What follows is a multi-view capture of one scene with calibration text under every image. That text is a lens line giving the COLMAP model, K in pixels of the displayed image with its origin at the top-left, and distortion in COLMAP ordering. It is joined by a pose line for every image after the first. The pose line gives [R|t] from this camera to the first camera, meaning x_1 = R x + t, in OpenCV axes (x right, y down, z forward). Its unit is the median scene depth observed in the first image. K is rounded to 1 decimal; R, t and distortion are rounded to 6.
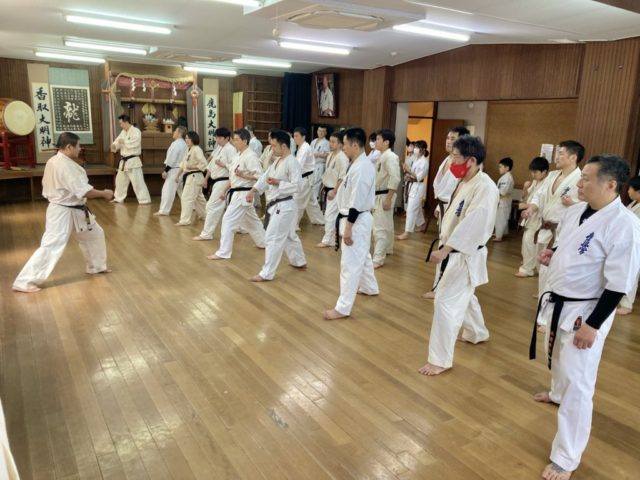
lens RADIAL K [[513.4, 0, 319.8], [0, 513.4, 235.9], [0, 0, 1]] dist [0.017479, -0.009106]
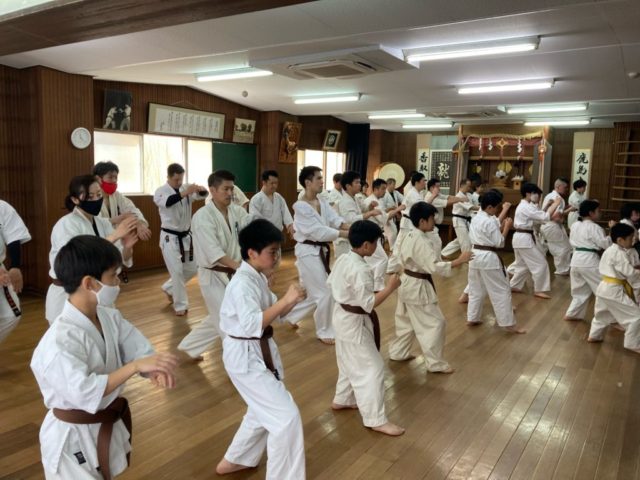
lens RADIAL K [[513.4, 0, 319.8], [0, 513.4, 240.1], [0, 0, 1]] dist [0.017479, -0.009106]
pose [[0.423637, 0.093285, -0.901016, 0.649283], [-0.208471, 0.978023, 0.003239, -0.042922], [0.881516, 0.186463, 0.433774, 0.372657]]
